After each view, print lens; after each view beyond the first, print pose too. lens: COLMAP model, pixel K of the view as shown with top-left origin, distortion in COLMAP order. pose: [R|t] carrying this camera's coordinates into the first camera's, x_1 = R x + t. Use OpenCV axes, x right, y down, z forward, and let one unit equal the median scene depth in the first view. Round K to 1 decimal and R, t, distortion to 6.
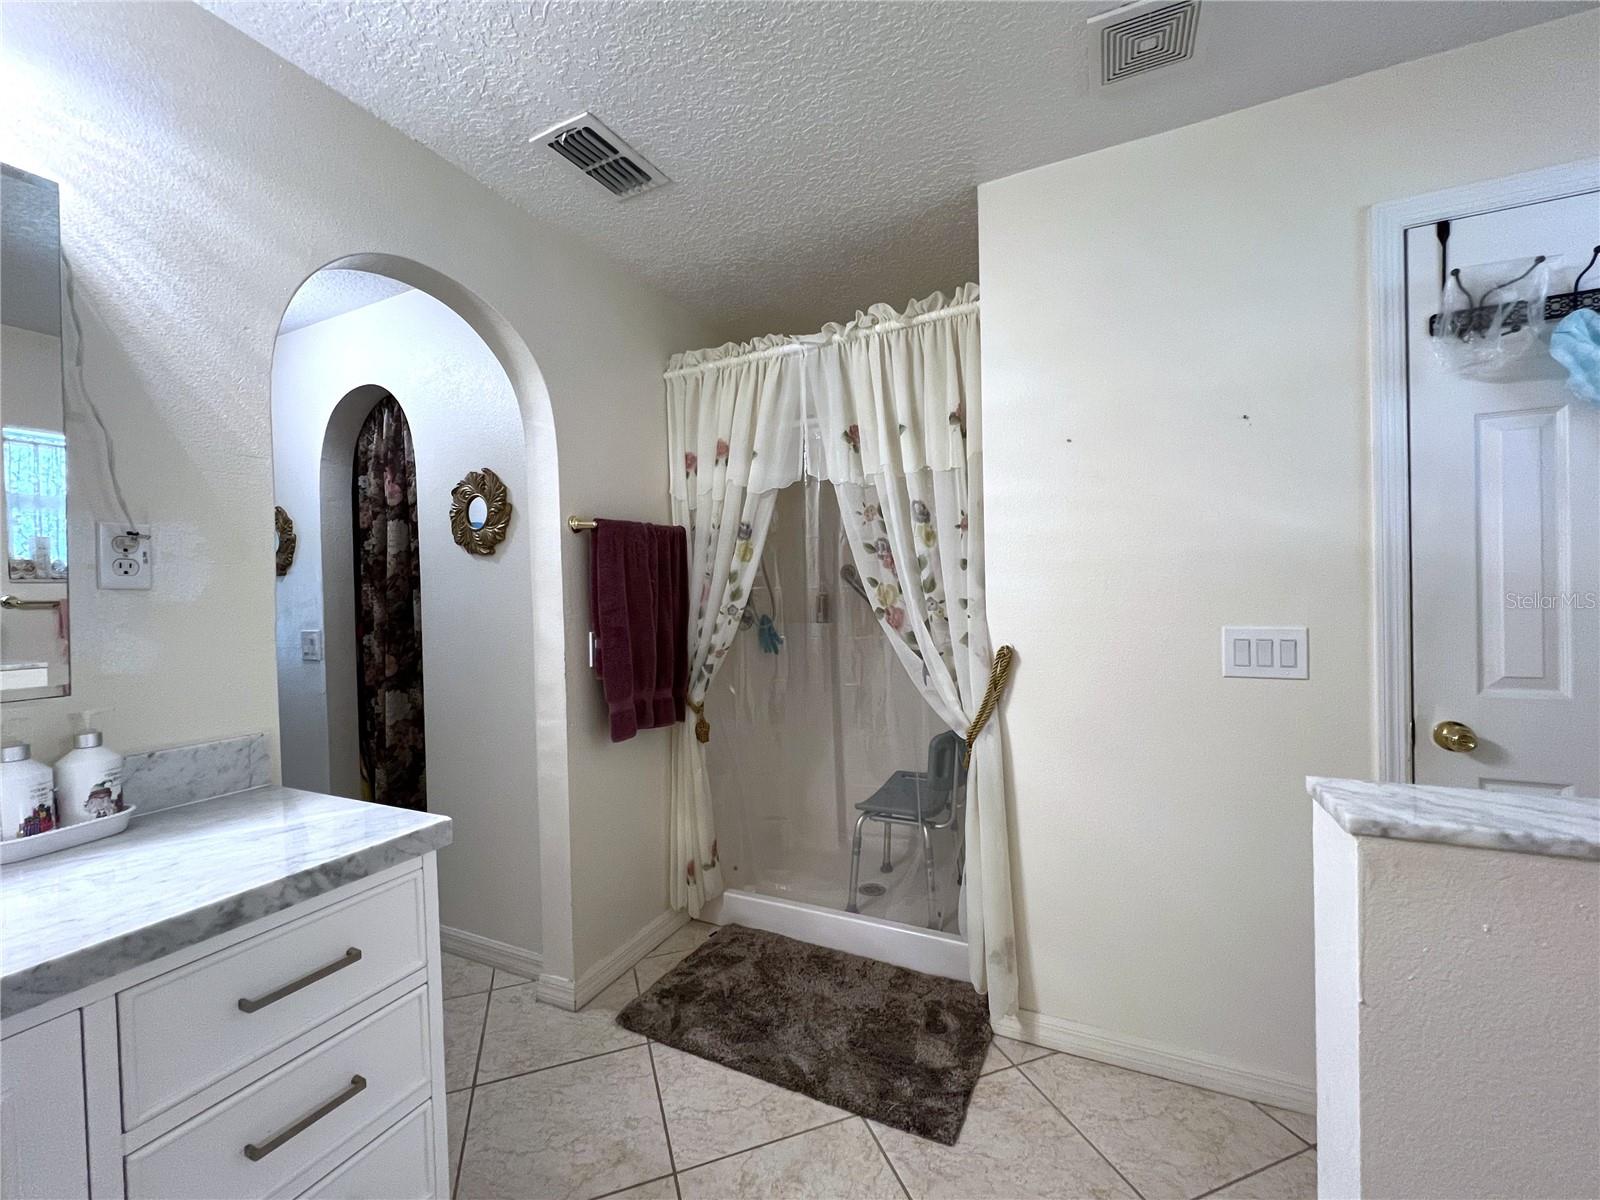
lens RADIAL K [[634.2, 0, 809.4], [0, 634.2, 591.7], [0, 0, 1]] dist [0.005921, -0.001287]
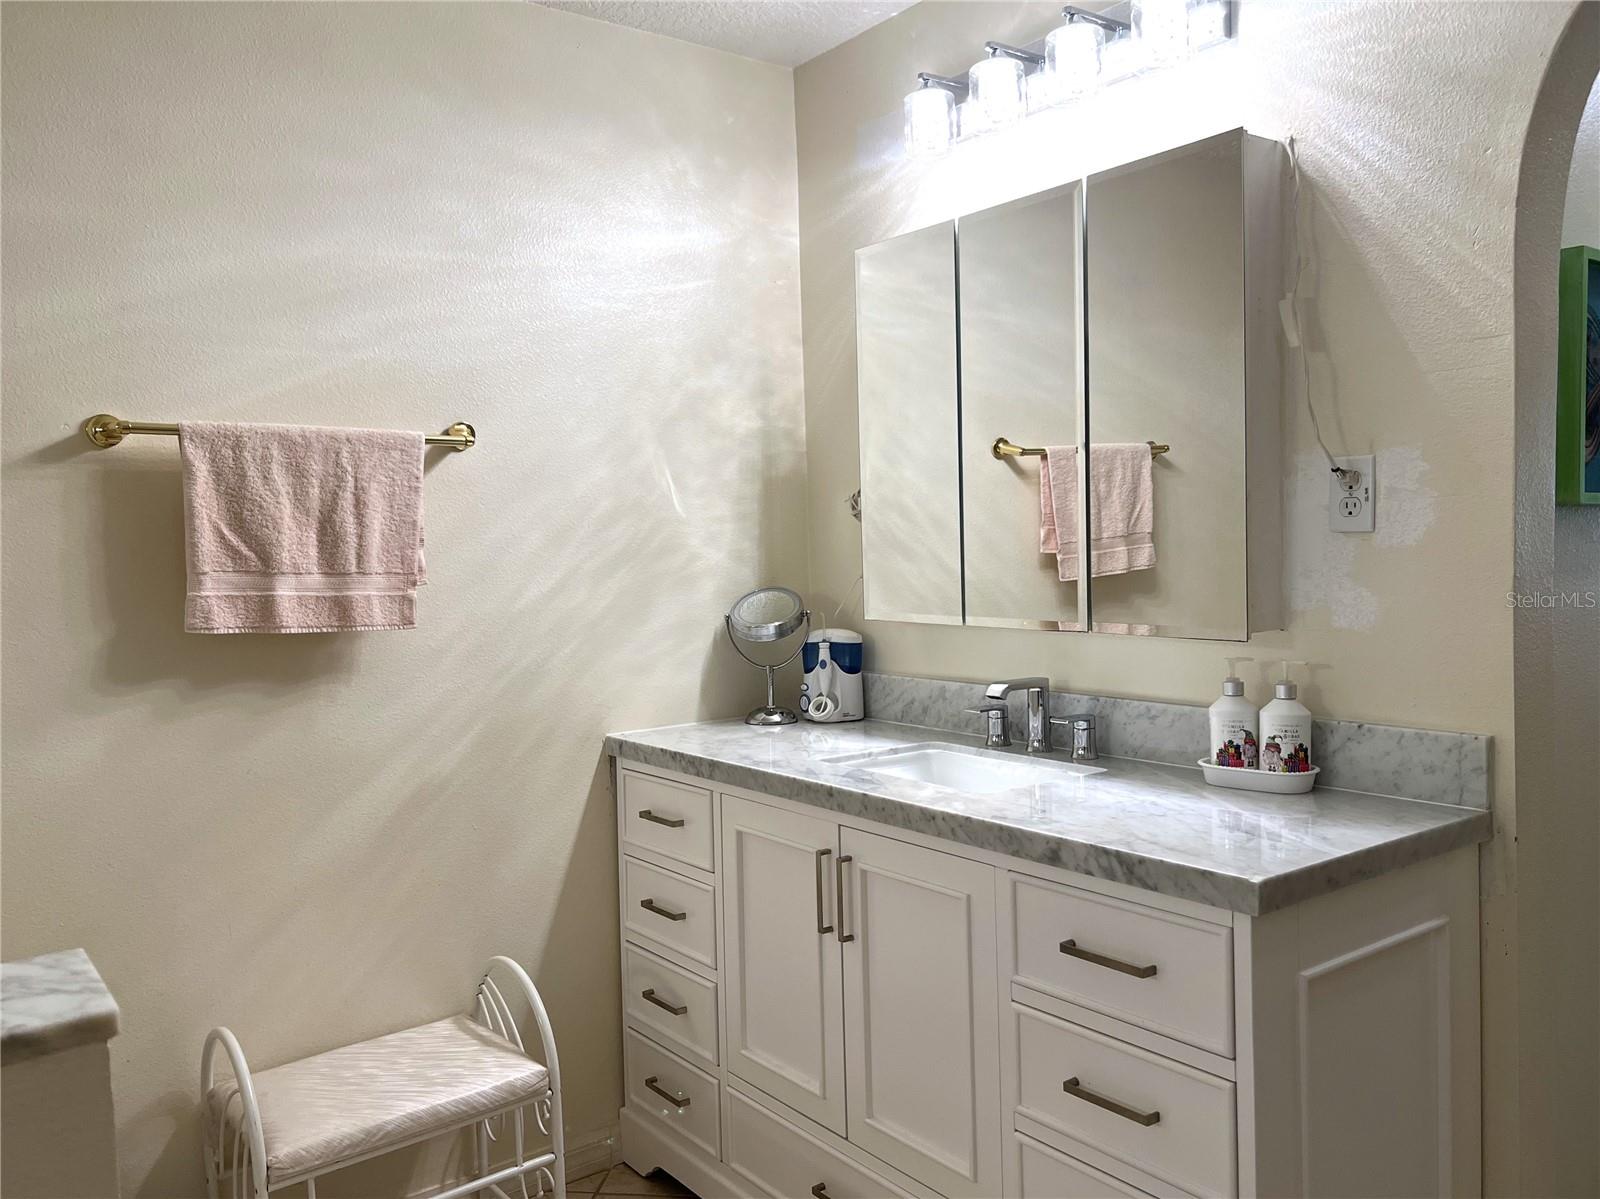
lens RADIAL K [[1201.2, 0, 804.1], [0, 1201.2, 590.7], [0, 0, 1]] dist [0.056415, -0.052623]
pose [[-0.421207, 0.074081, -0.903934, 0.313009], [0.036799, 0.997234, 0.064580, -0.024574], [0.906218, -0.006062, -0.422768, 0.425908]]
